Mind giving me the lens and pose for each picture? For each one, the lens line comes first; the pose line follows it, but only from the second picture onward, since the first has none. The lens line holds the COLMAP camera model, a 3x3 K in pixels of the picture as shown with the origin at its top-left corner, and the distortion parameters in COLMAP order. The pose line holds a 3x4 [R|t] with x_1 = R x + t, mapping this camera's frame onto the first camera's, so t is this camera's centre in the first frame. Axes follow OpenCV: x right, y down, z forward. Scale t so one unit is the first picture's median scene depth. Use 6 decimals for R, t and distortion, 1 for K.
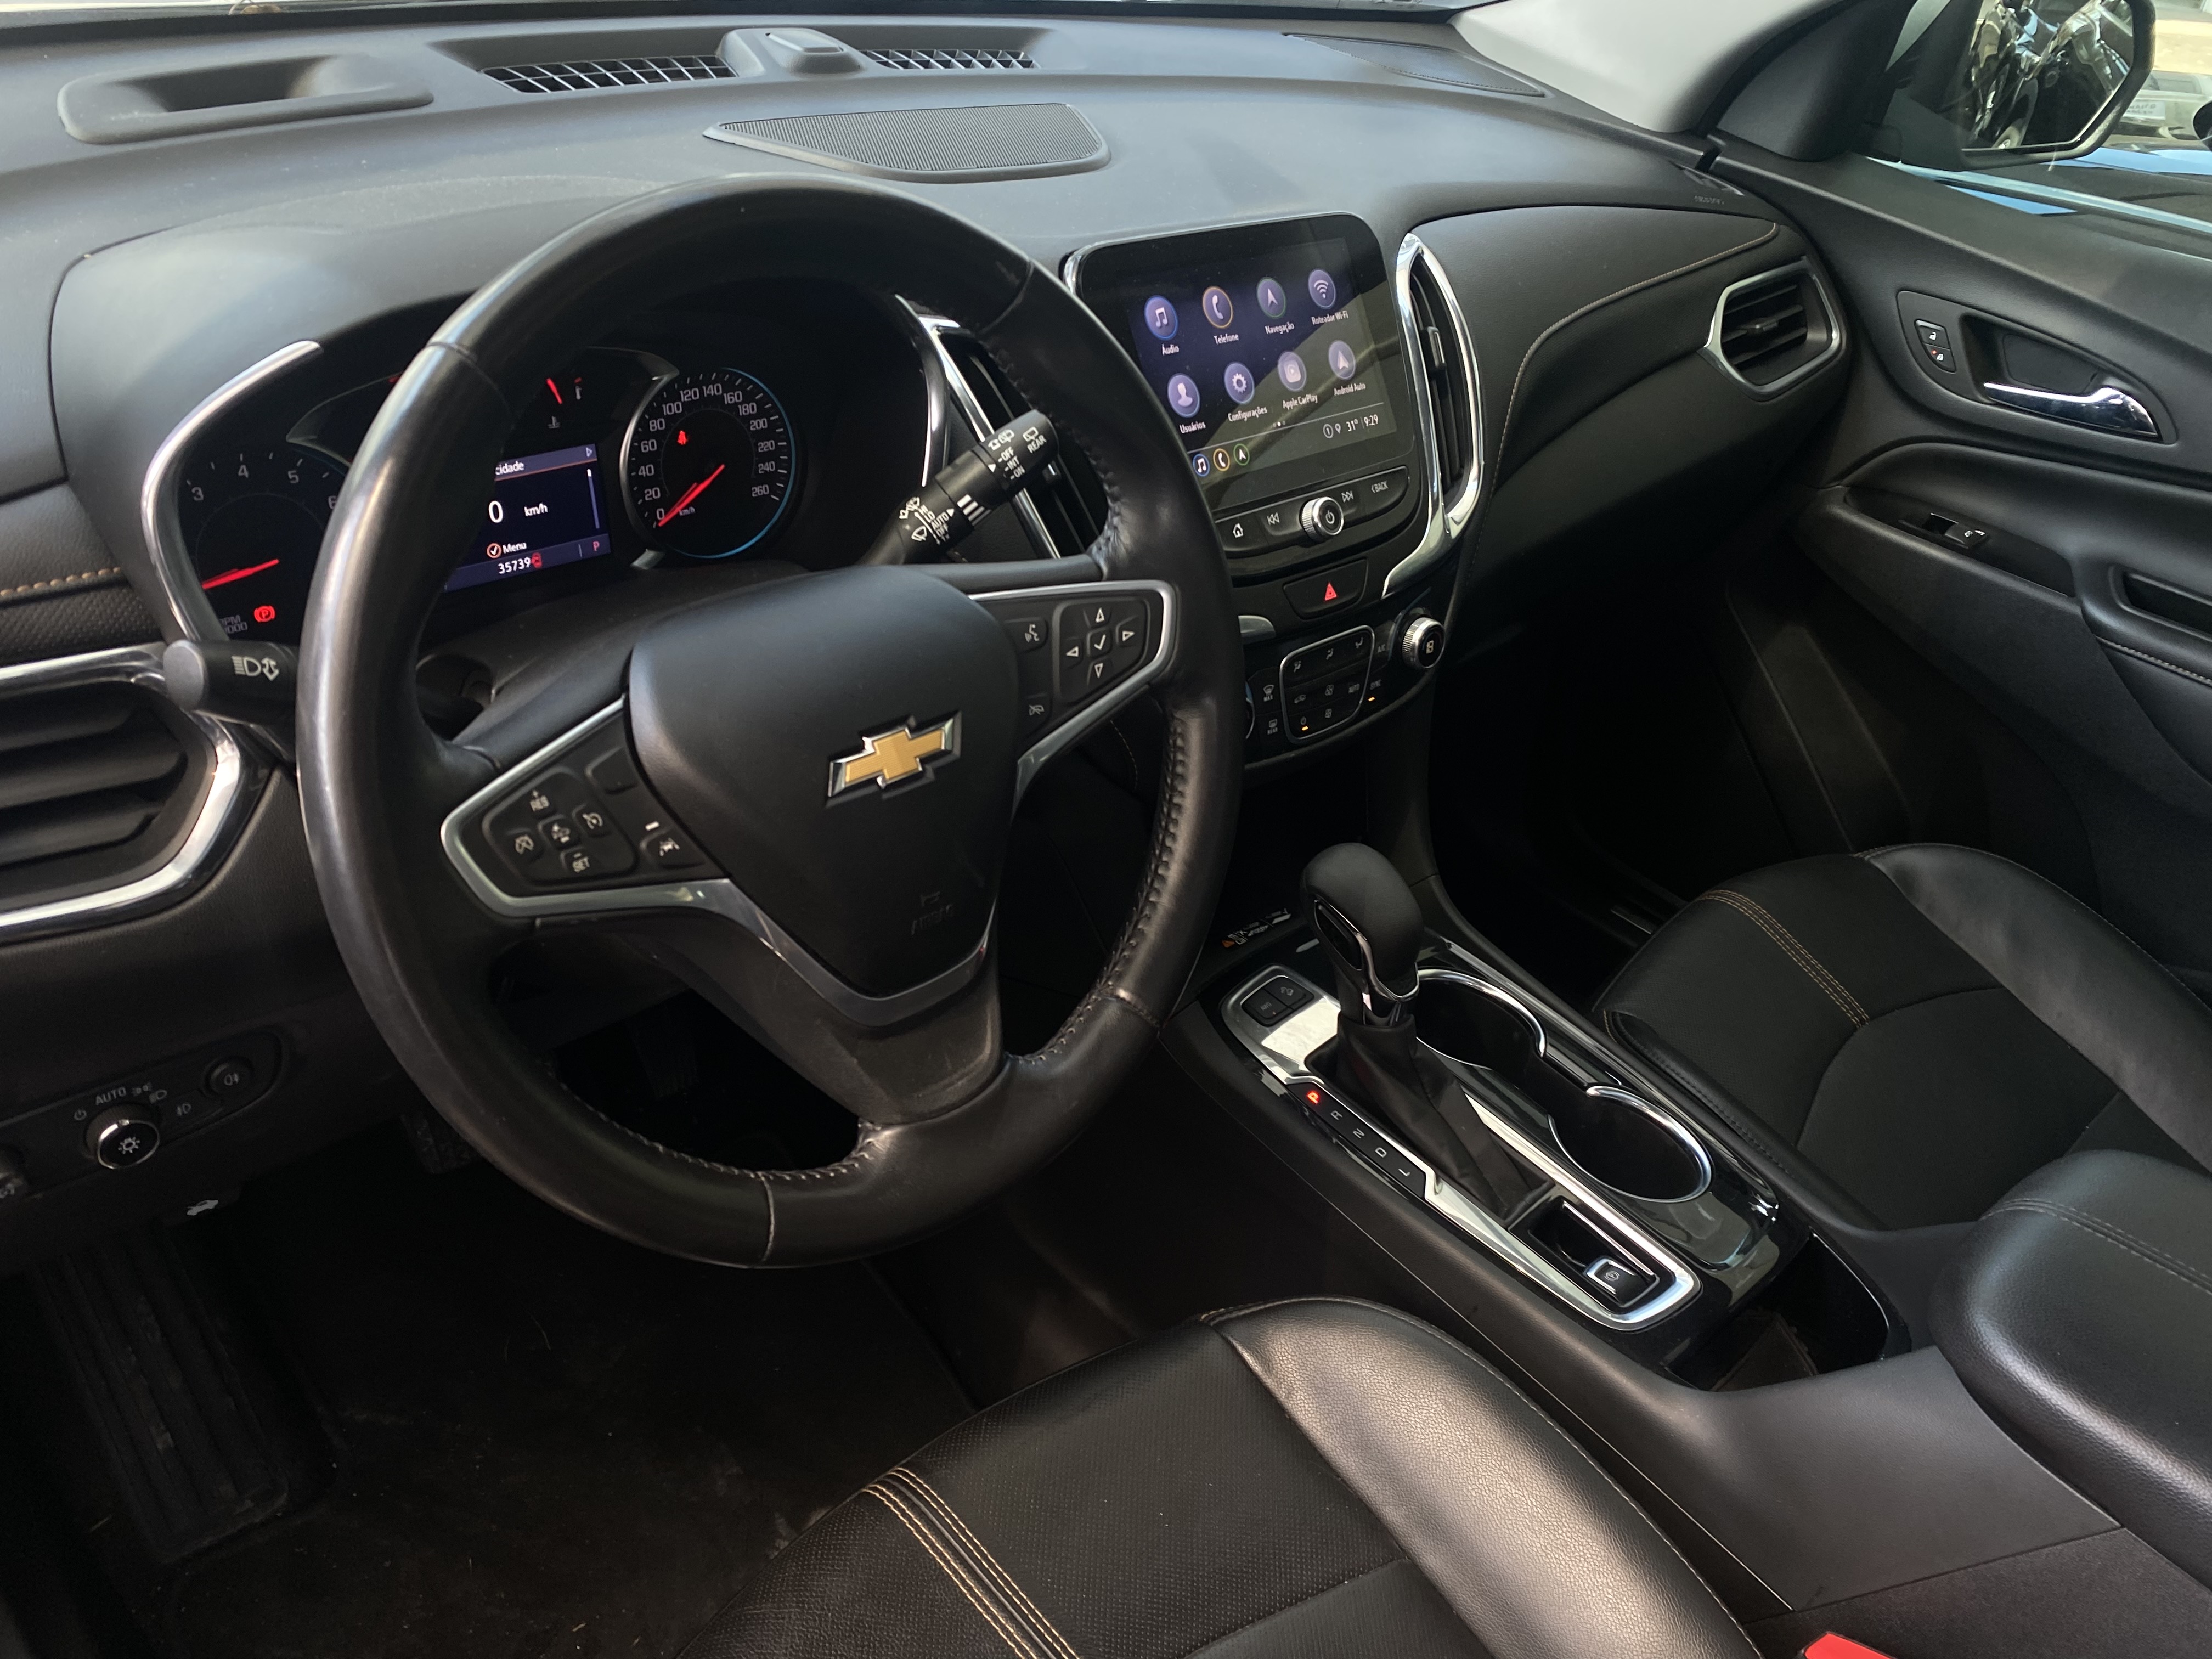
lens RADIAL K [[1712.9, 0, 1072.0], [0, 1712.9, 830.6], [0, 0, 1]] dist [0.072809, -0.105990]
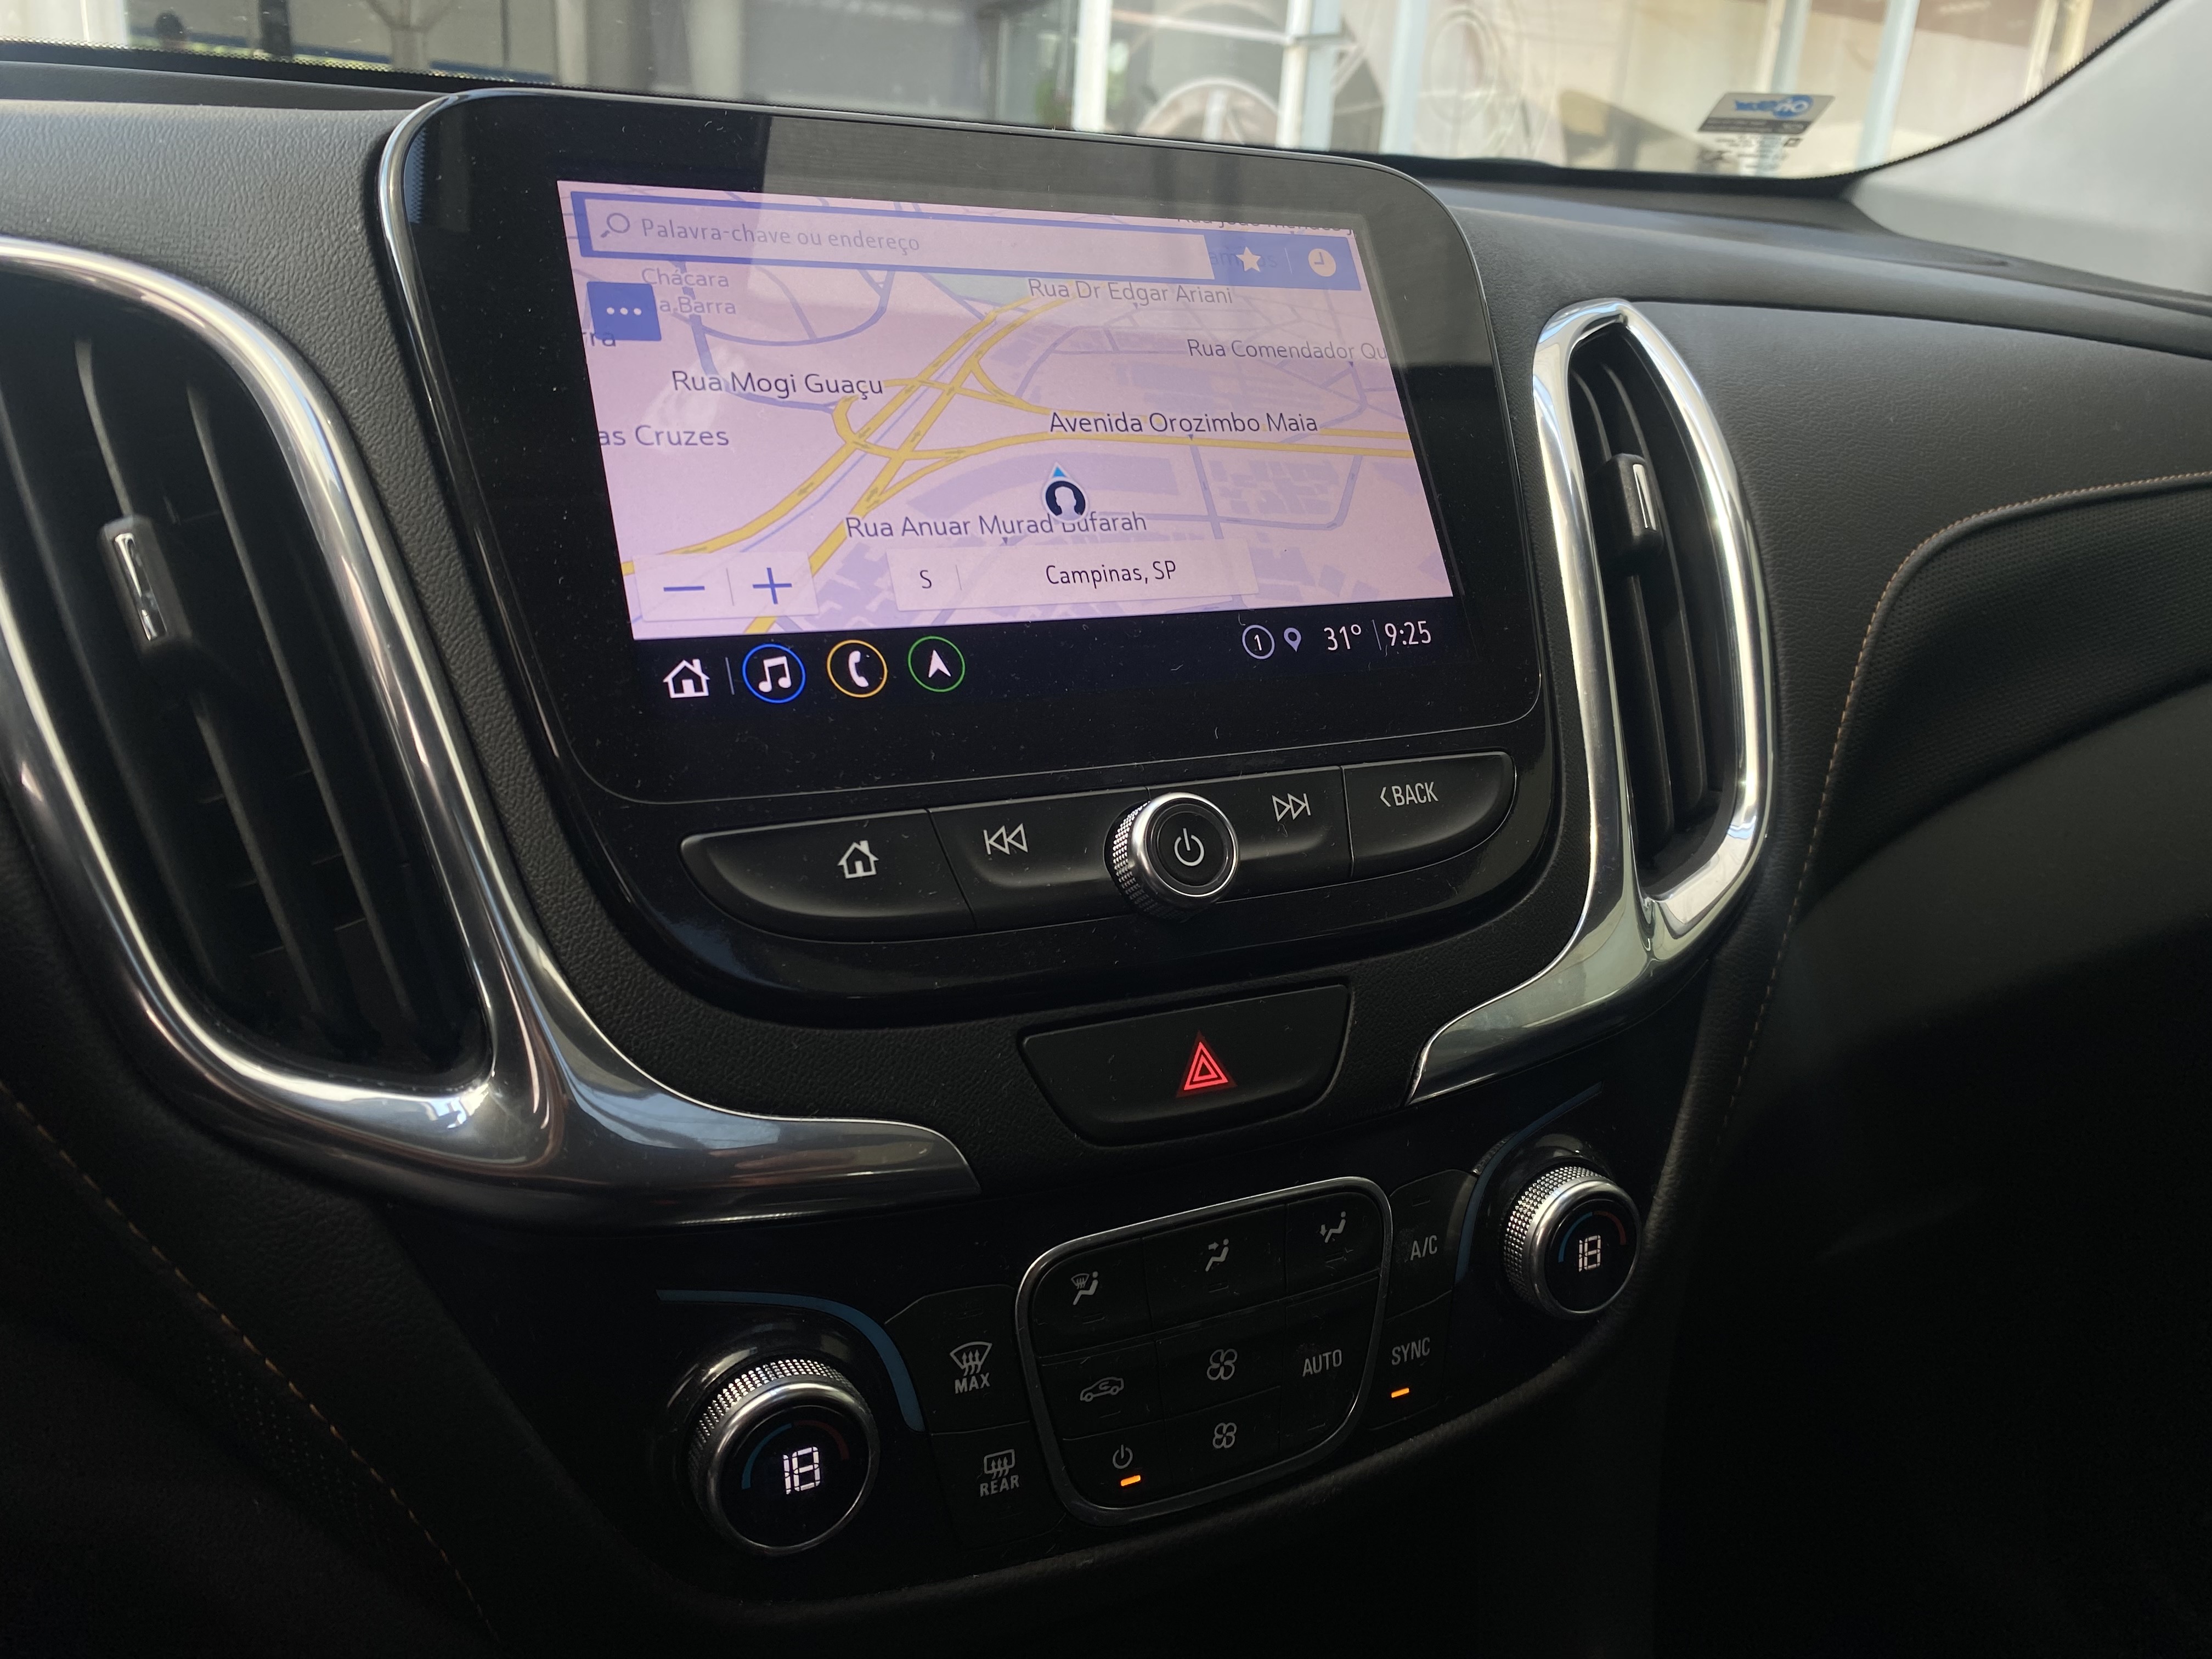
lens RADIAL K [[1730.6, 0, 1106.0], [0, 1730.6, 829.5], [0, 0, 1]] dist [0.023713, -0.010678]
pose [[0.962598, 0.021970, -0.270043, 0.251353], [-0.099034, 0.956267, -0.275219, -0.099870], [0.252186, 0.291668, 0.922676, 0.755402]]
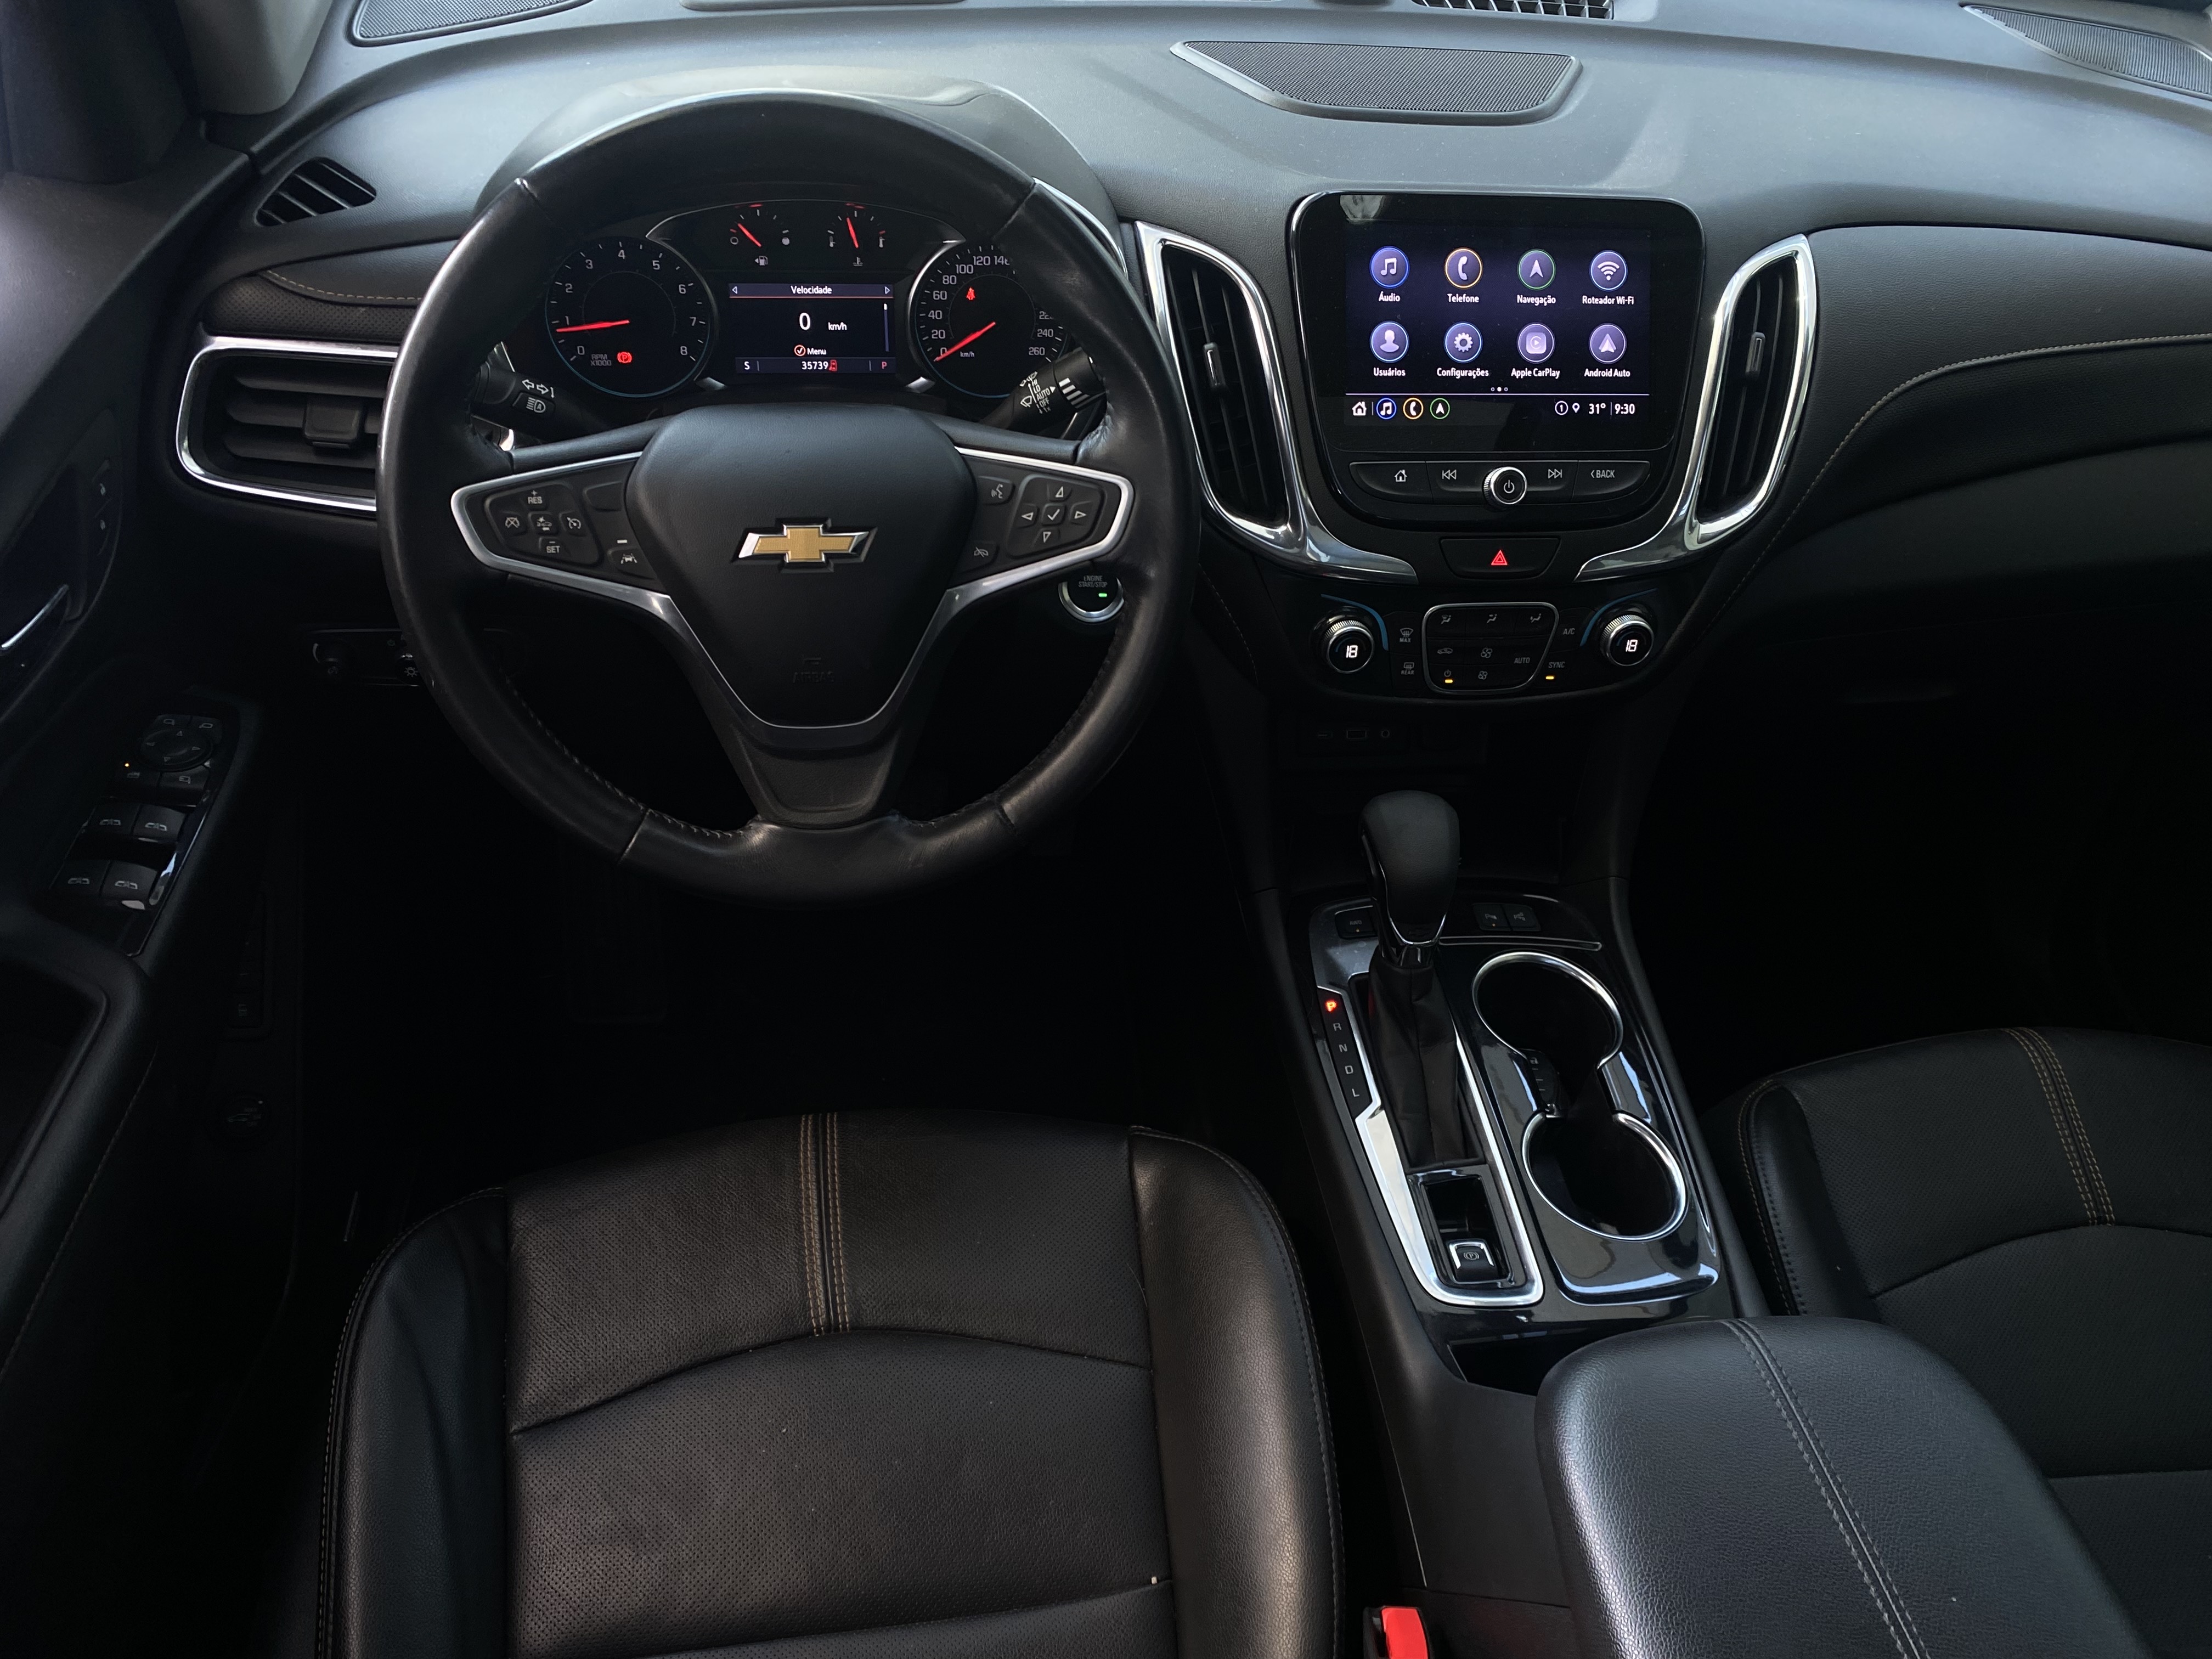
lens RADIAL K [[1730.6, 0, 1106.0], [0, 1730.6, 829.5], [0, 0, 1]] dist [0.023713, -0.010678]
pose [[0.816098, 0.327540, -0.476131, 0.574295], [-0.299403, 0.944322, 0.136435, -0.063770], [0.494309, 0.031211, 0.868726, -0.023504]]
